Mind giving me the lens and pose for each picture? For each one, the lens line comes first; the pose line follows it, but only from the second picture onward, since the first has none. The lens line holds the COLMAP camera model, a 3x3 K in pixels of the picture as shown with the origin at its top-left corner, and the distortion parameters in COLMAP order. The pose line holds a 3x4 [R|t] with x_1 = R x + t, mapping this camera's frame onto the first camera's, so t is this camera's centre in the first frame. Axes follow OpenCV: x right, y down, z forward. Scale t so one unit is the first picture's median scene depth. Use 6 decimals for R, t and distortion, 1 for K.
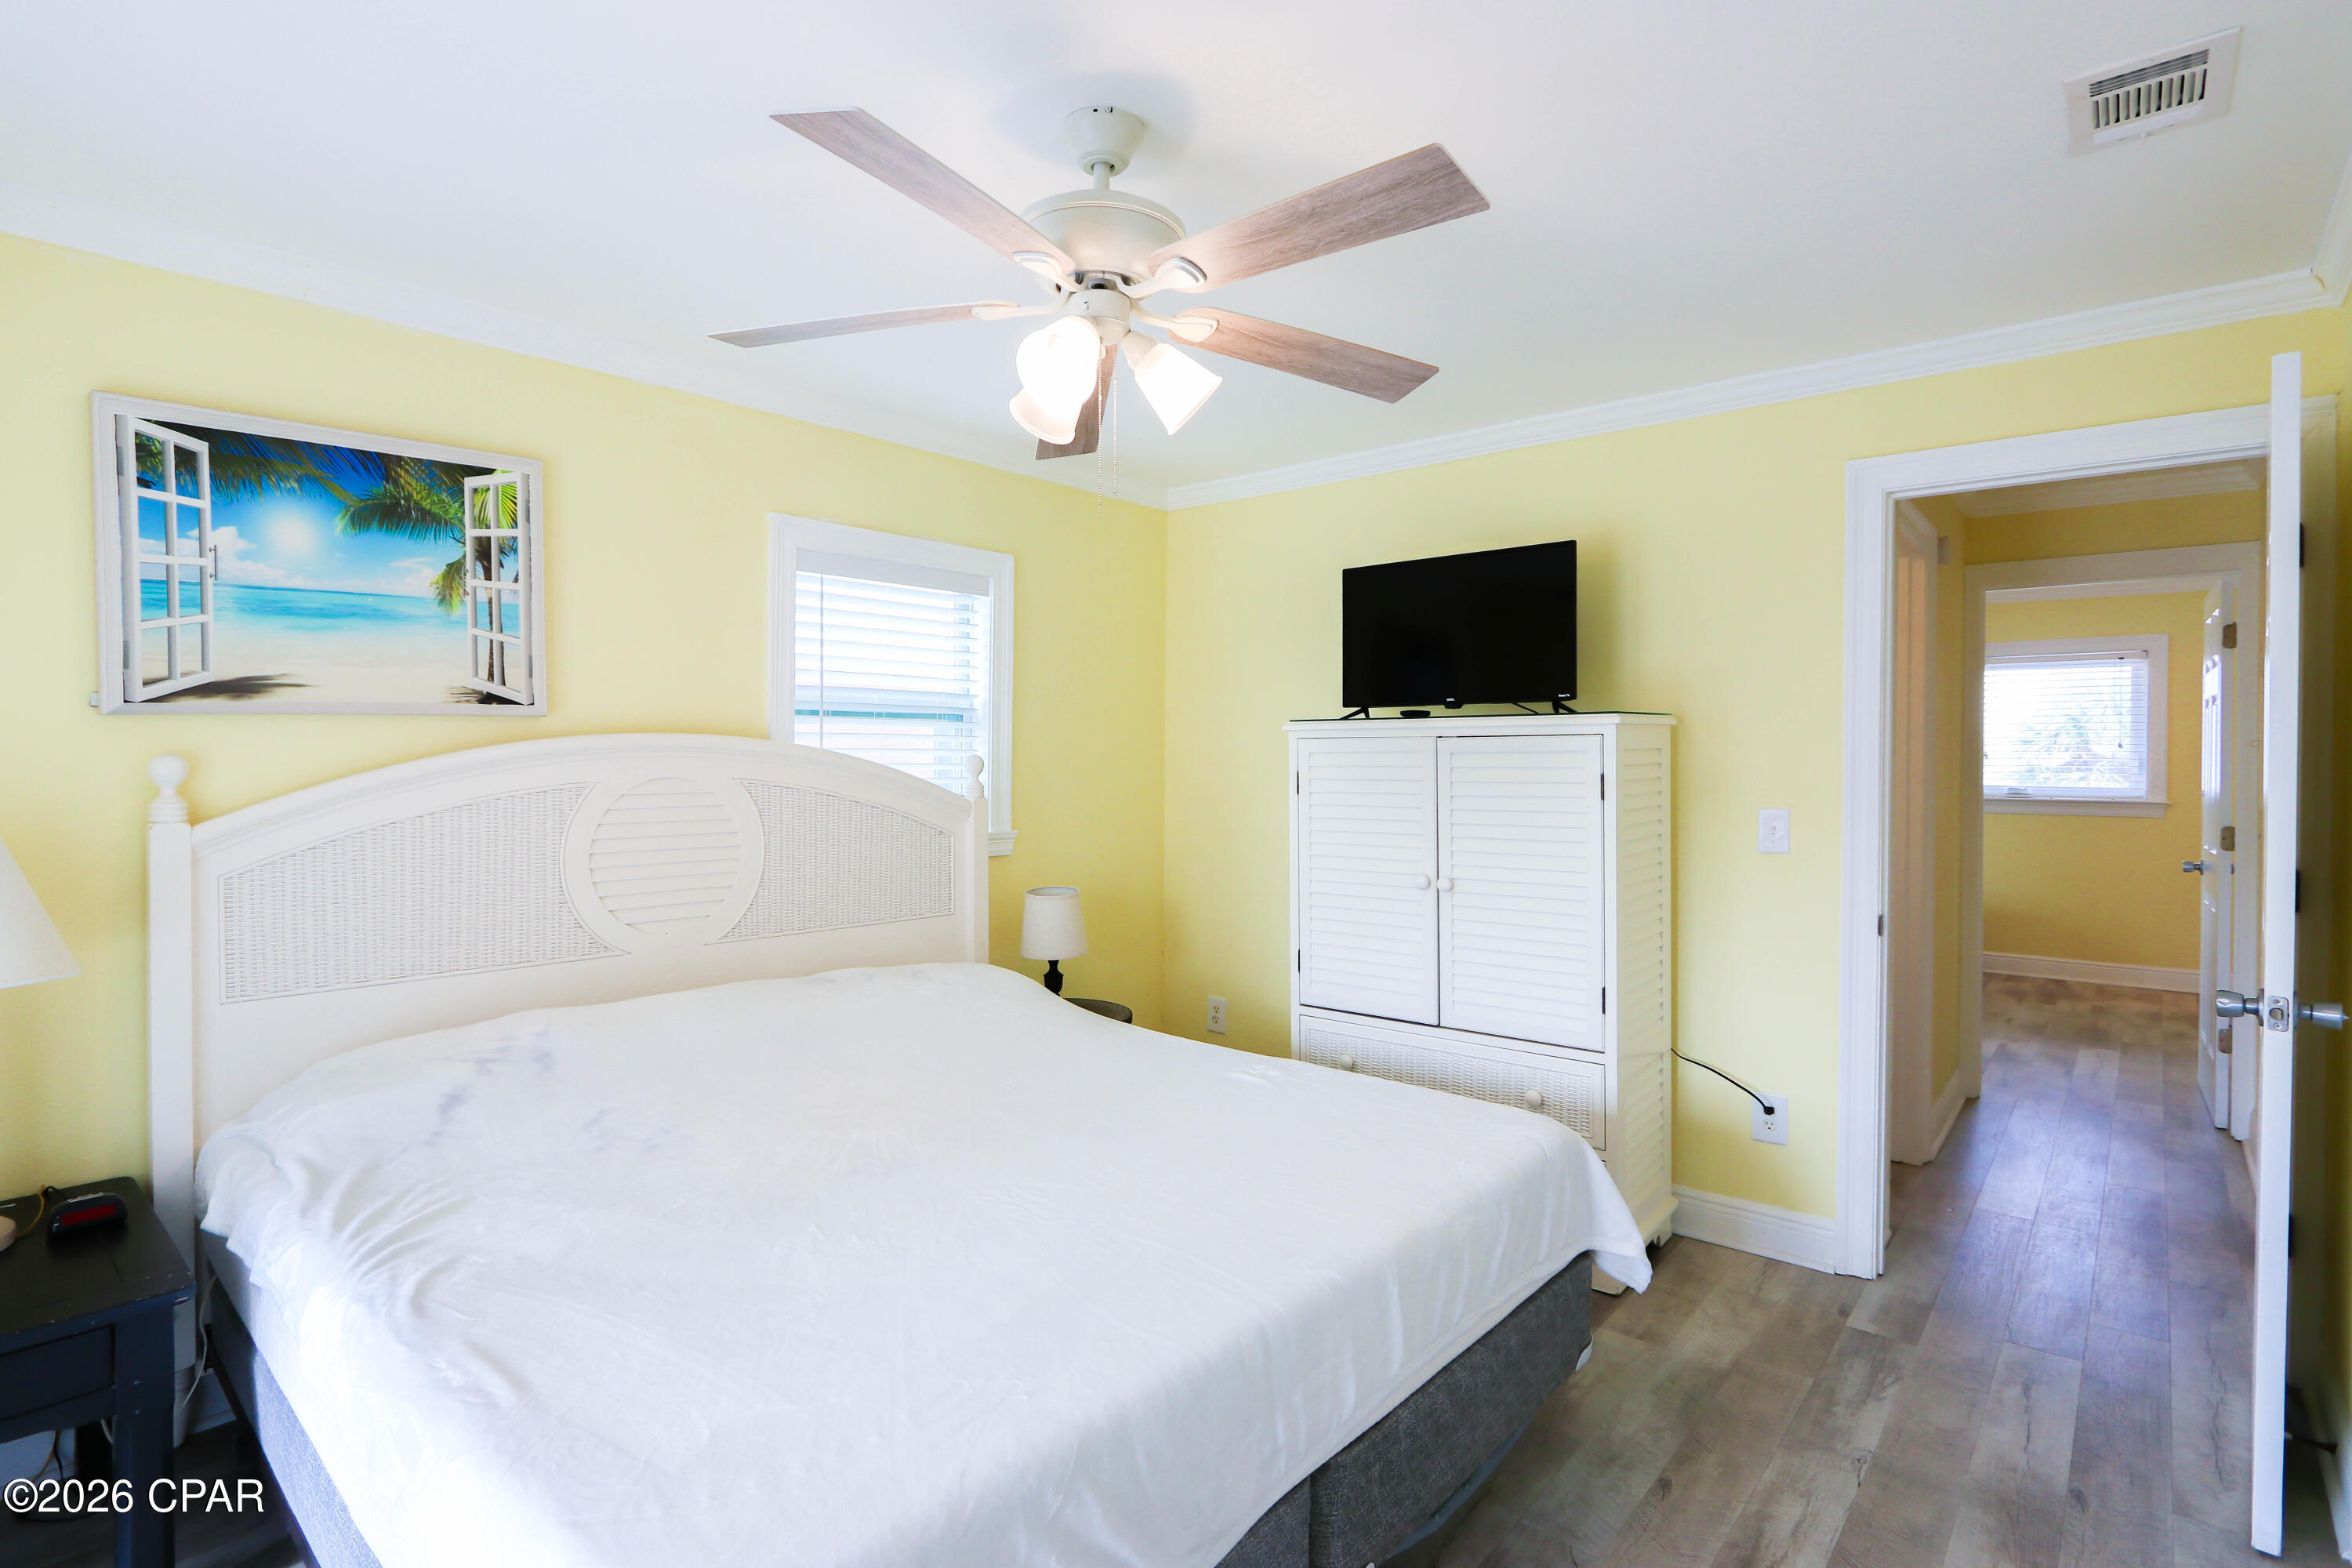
lens RADIAL K [[1118.0, 0, 1156.8], [0, 1118.0, 785.3], [0, 0, 1]] dist [-0.010717, -0.000745]
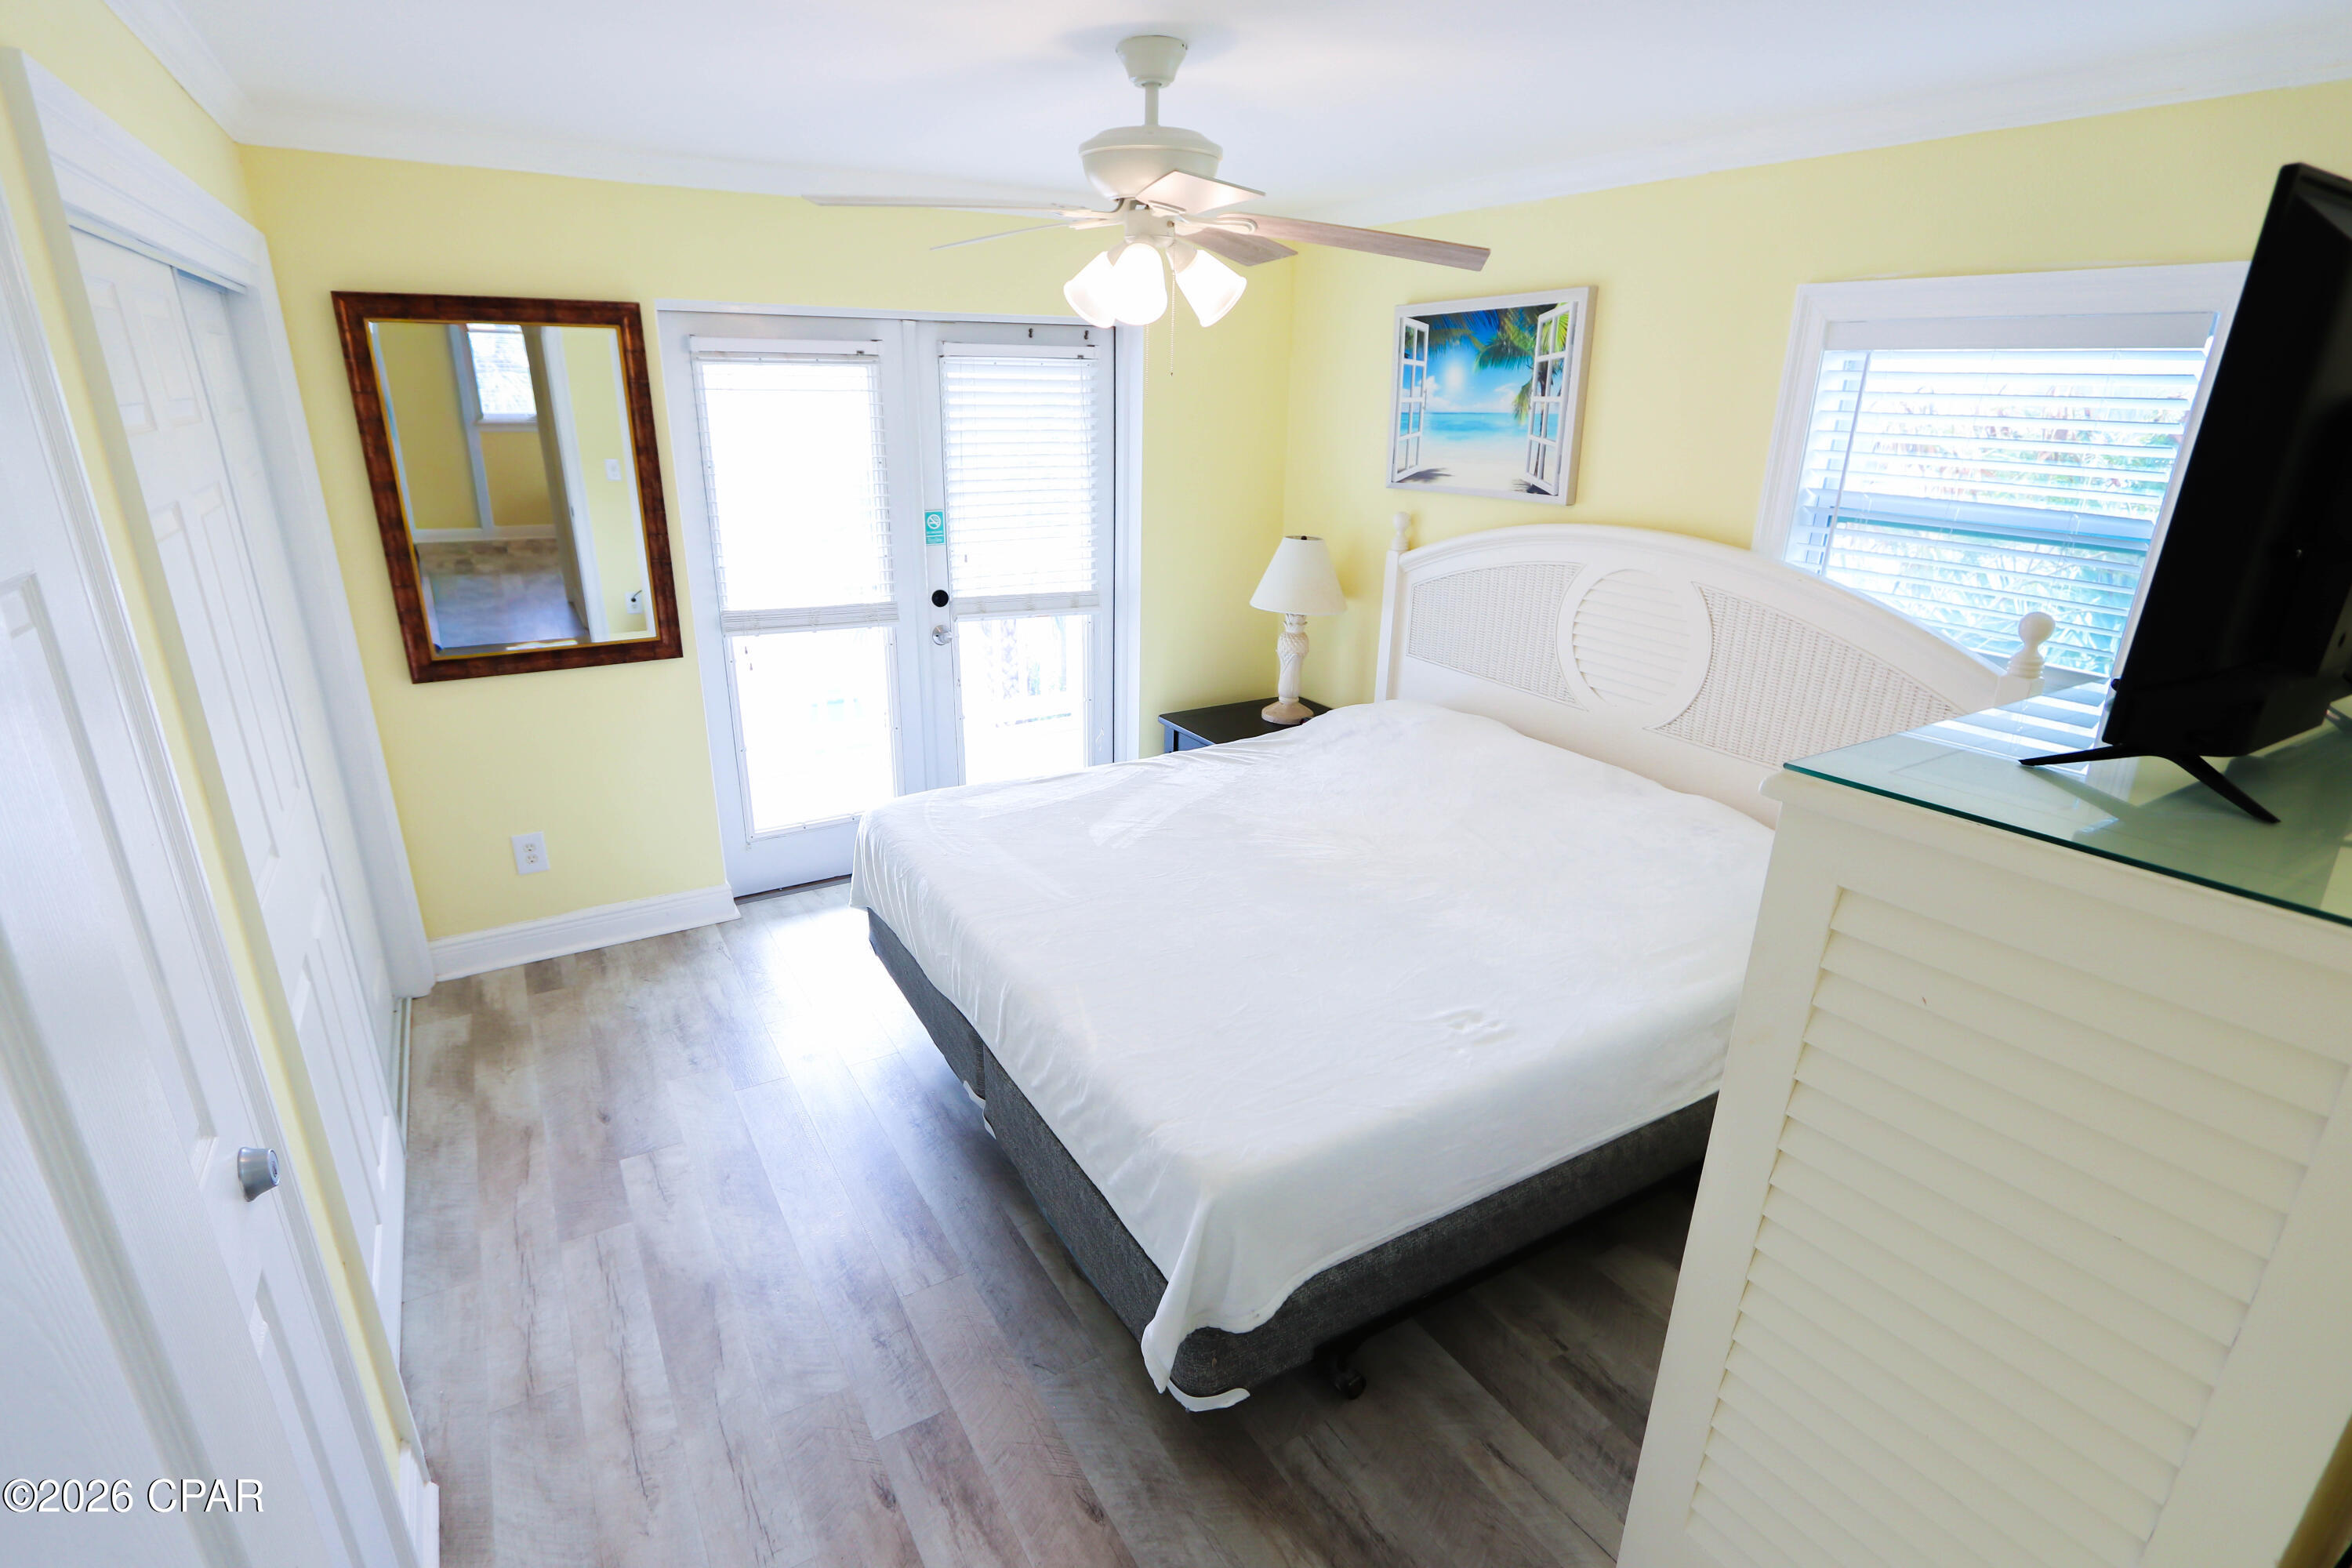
lens RADIAL K [[1118.0, 0, 1156.8], [0, 1118.0, 785.3], [0, 0, 1]] dist [-0.010717, -0.000745]
pose [[-0.286778, 0.322045, -0.902245, 0.874140], [-0.043132, 0.936508, 0.347984, -0.195983], [0.957026, 0.138710, -0.254679, 0.980521]]
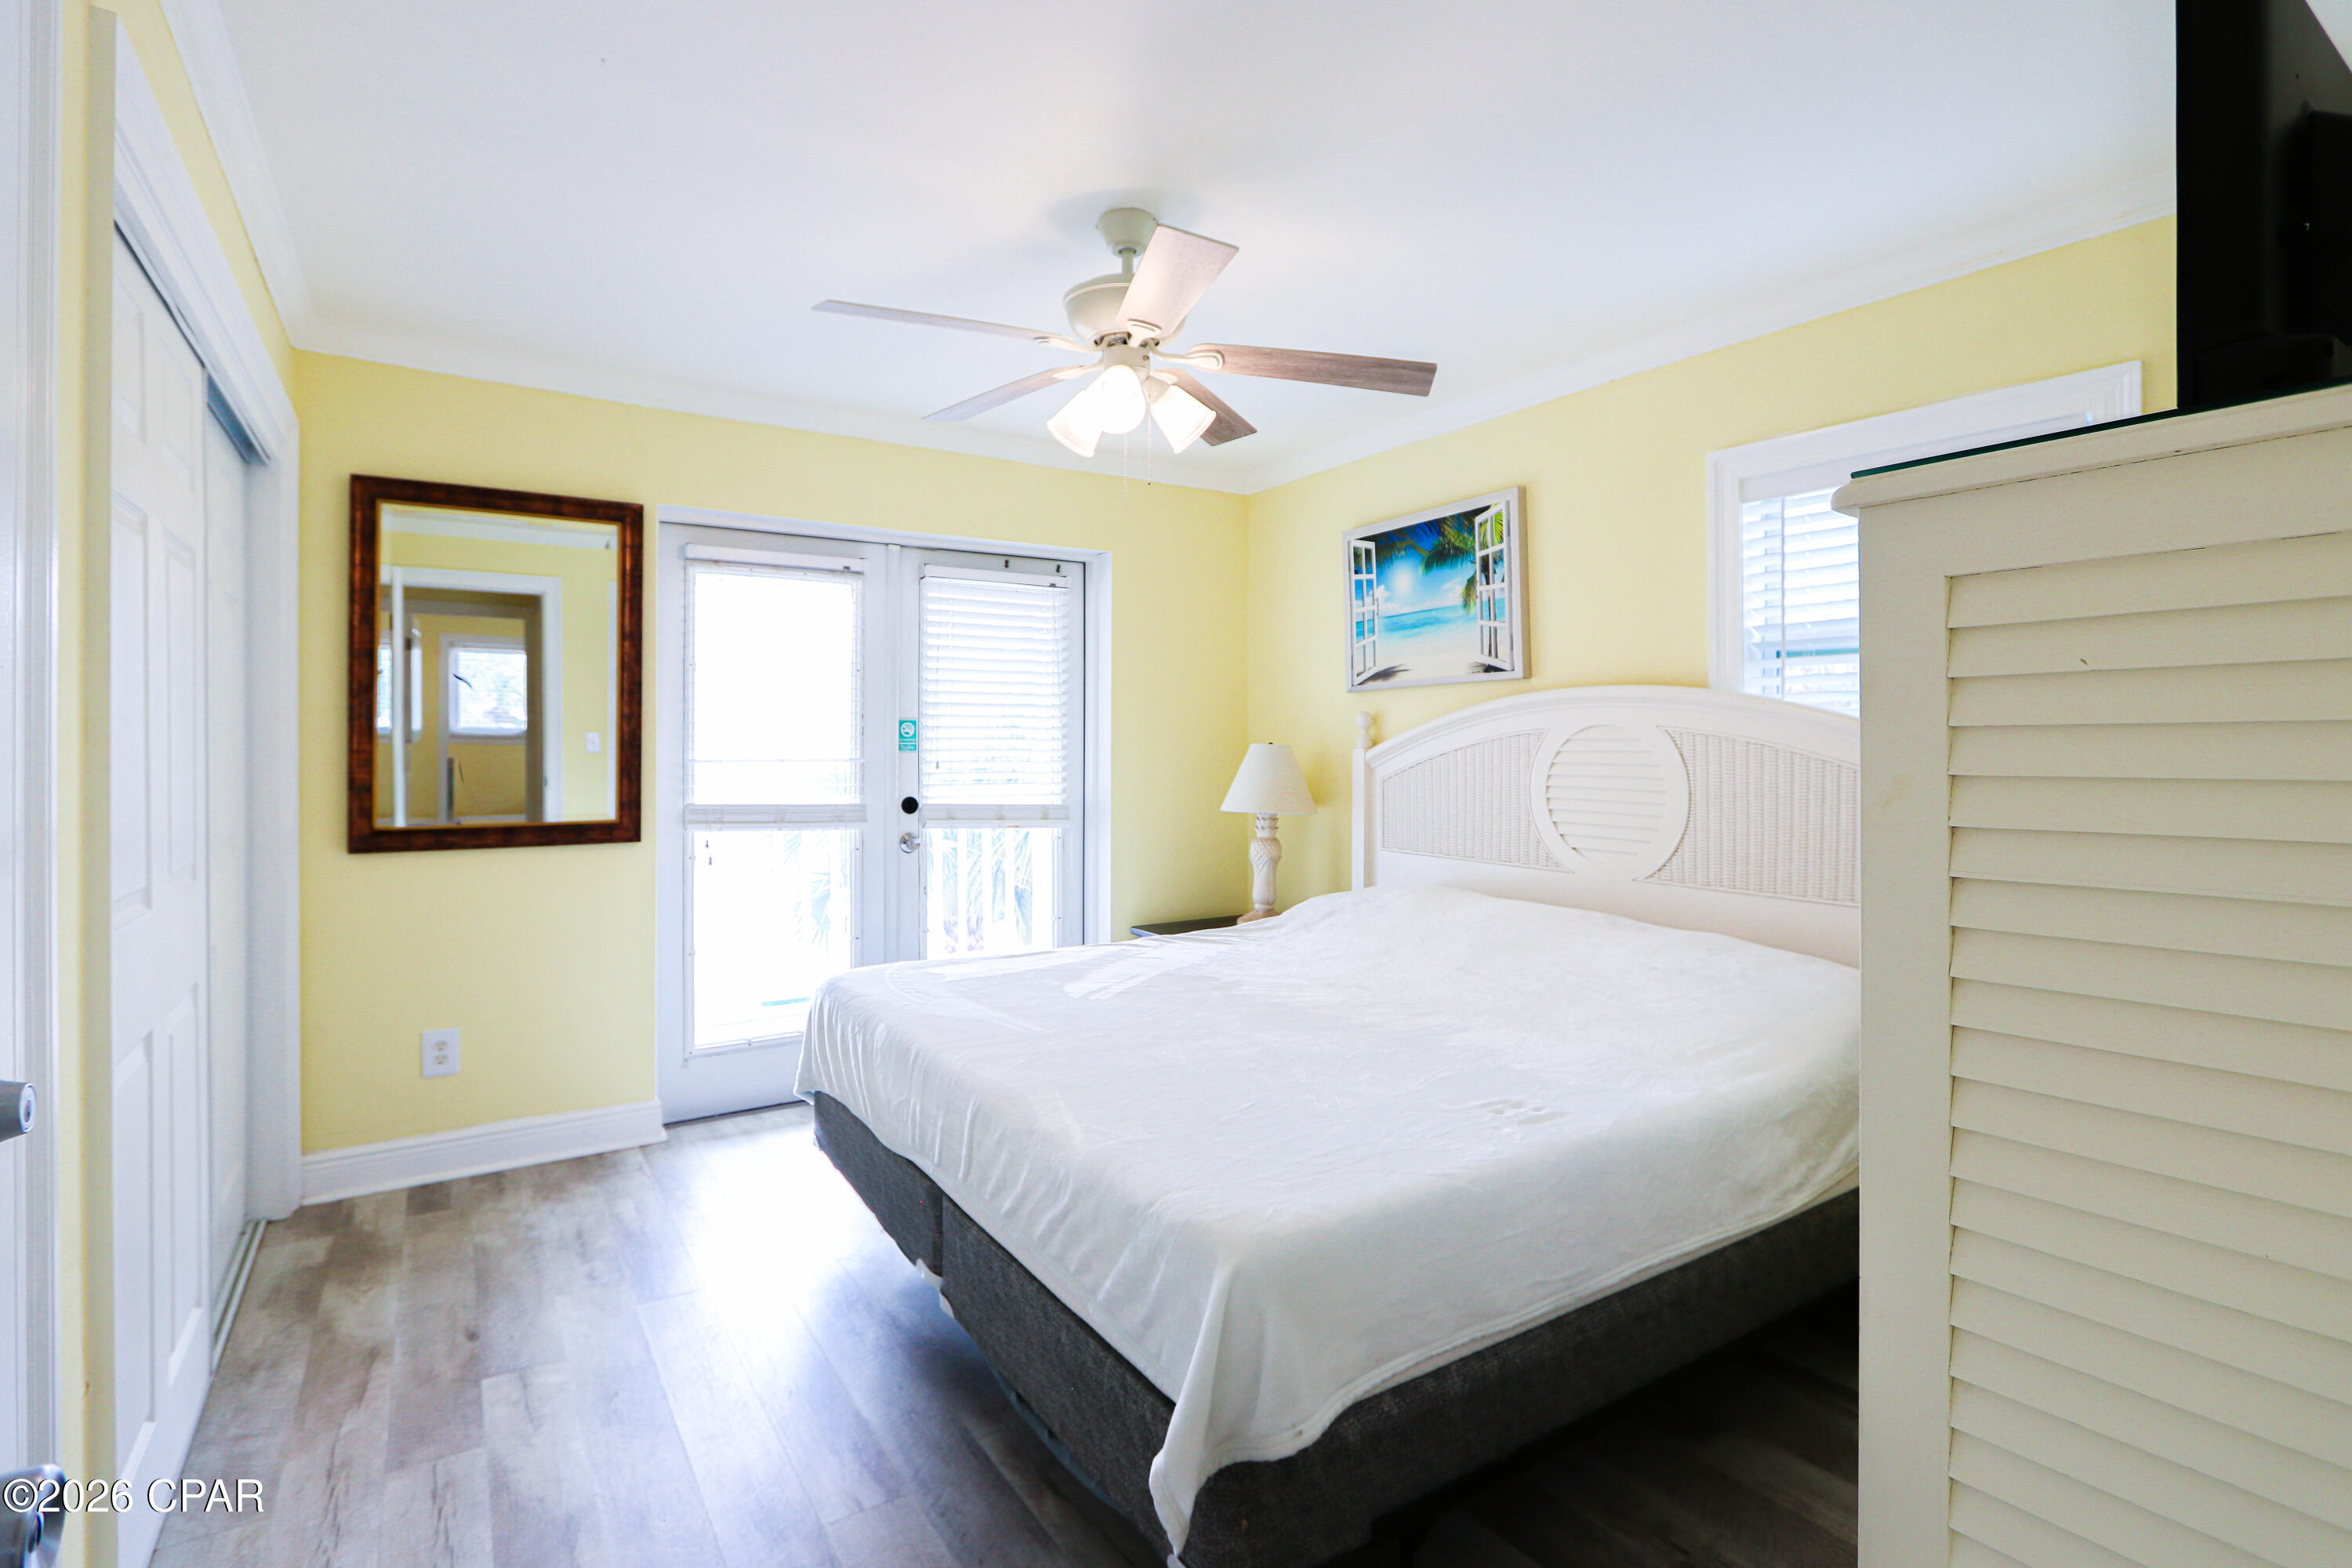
lens RADIAL K [[1097.2, 0, 1154.5], [0, 1097.2, 746.5], [0, 0, 1]] dist [-0.015340, 0.001501]
pose [[-0.249588, 0.001126, -0.968352, 0.856476], [-0.031461, 0.999462, 0.009271, 0.019925], [0.967841, 0.032779, -0.249418, 0.961706]]
